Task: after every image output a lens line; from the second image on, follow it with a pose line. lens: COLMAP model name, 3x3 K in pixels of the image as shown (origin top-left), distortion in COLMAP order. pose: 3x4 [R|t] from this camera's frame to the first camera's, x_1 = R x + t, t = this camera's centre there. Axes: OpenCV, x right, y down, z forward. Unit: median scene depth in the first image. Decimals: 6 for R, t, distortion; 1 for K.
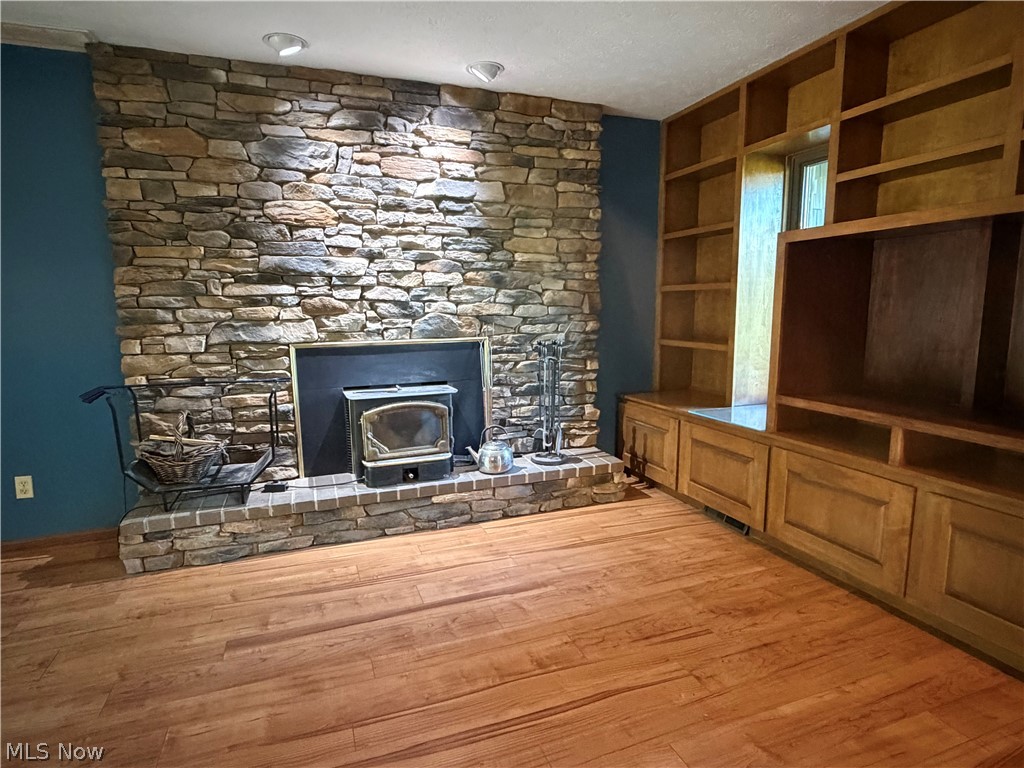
lens RADIAL K [[571.3, 0, 506.7], [0, 571.3, 384.5], [0, 0, 1]] dist [0.005141, 0.001436]
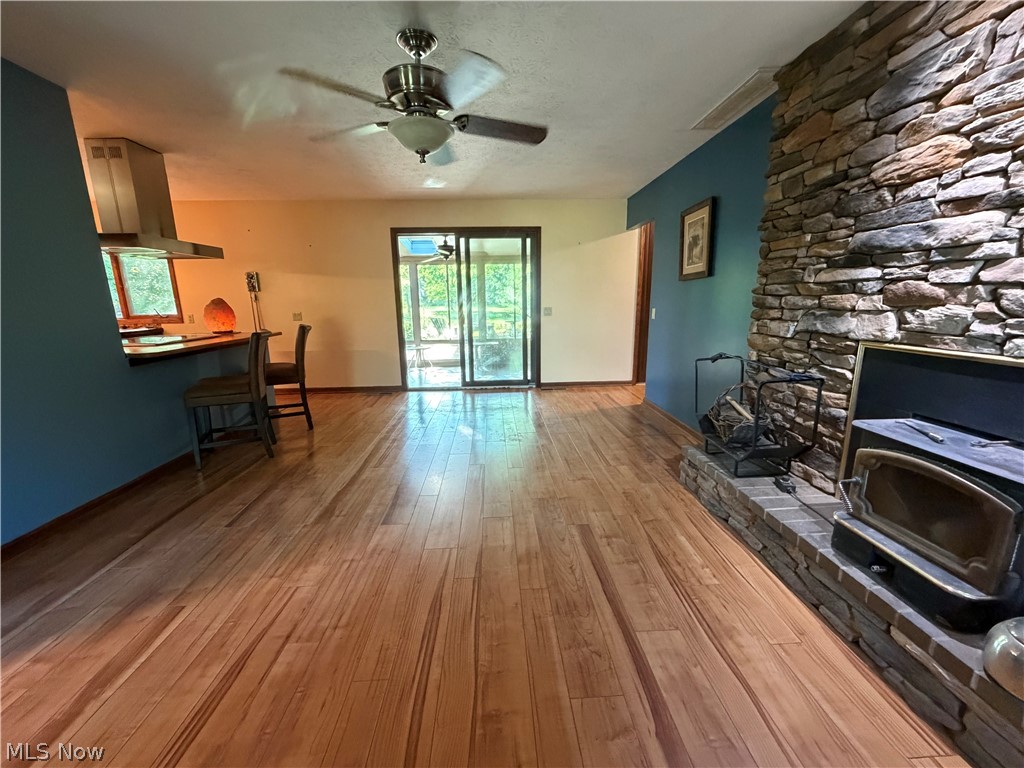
lens RADIAL K [[408.8, 0, 512.7], [0, 408.8, 385.0], [0, 0, 1]] dist [0.000567, 0.000387]
pose [[-0.299283, 0.217710, -0.928995, 0.333935], [-0.113408, 0.958604, 0.261184, -0.108497], [0.947401, 0.183523, -0.262204, 0.707039]]
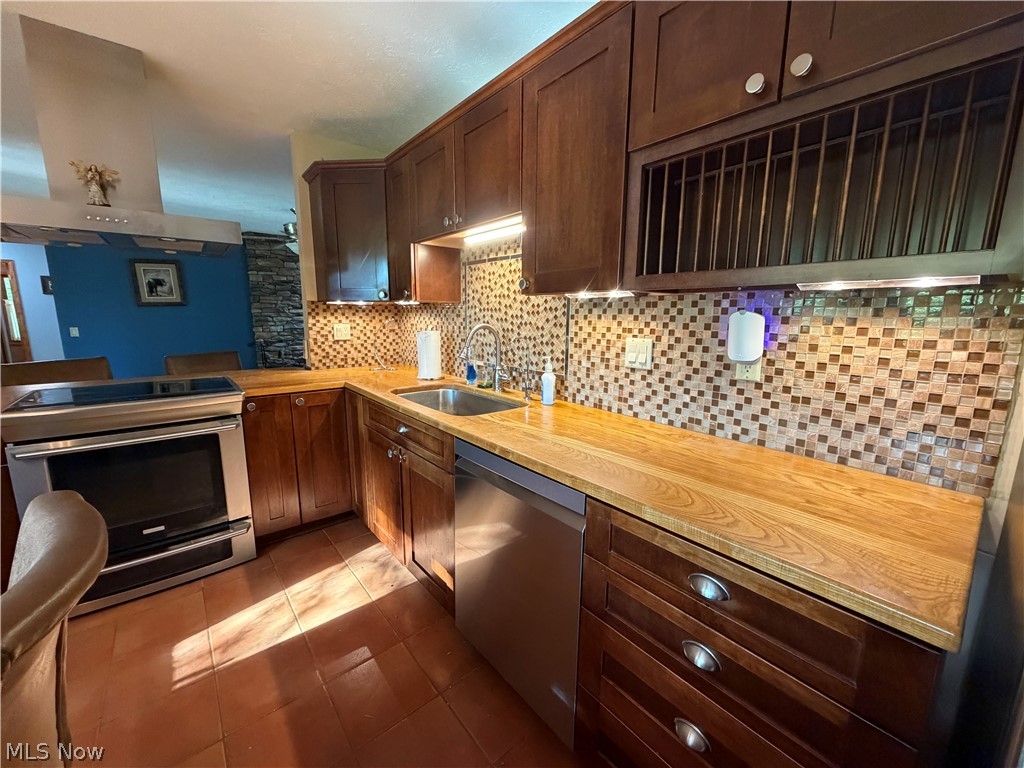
lens RADIAL K [[408.8, 0, 513.3], [0, 408.8, 384.6], [0, 0, 1]] dist [0.000567, 0.000387]
pose [[0.946105, -0.037598, 0.321671, -0.080316], [0.028082, 0.999021, 0.034176, 0.178335], [-0.322641, -0.023301, 0.946235, -1.396823]]
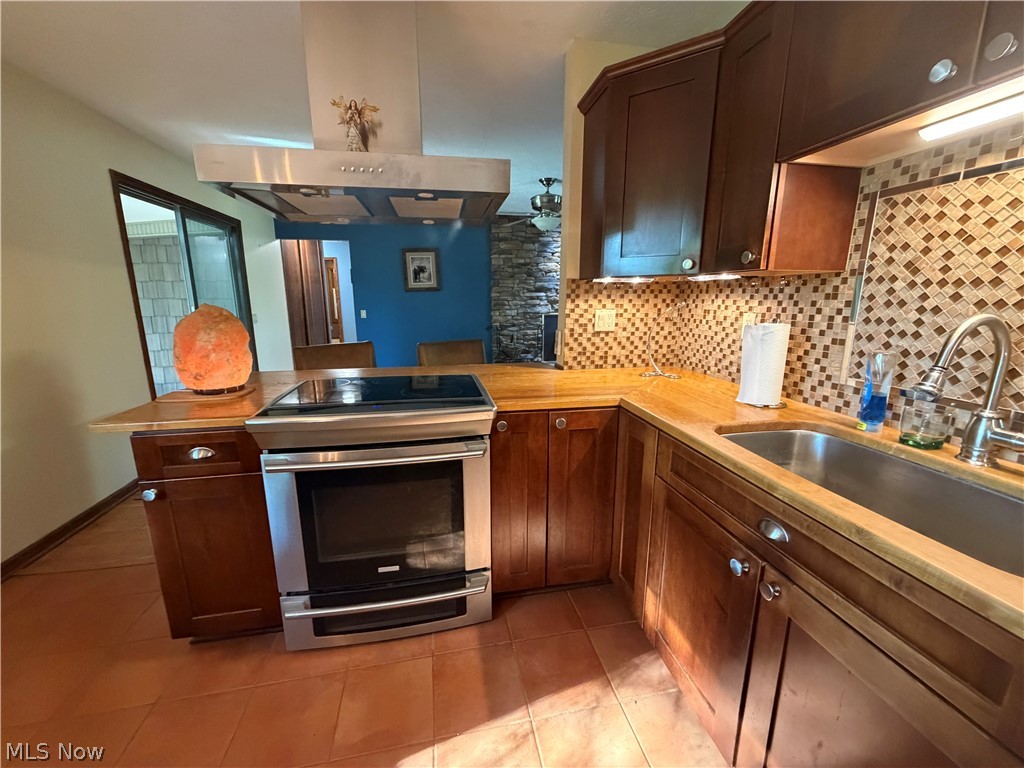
lens RADIAL K [[408.8, 0, 510.7], [0, 408.8, 382.2], [0, 0, 1]] dist [0.000567, 0.000387]
pose [[0.985485, 0.043478, -0.164102, -0.189422], [-0.032431, 0.997061, 0.069408, 0.138336], [0.166637, -0.063079, 0.983999, -1.082668]]
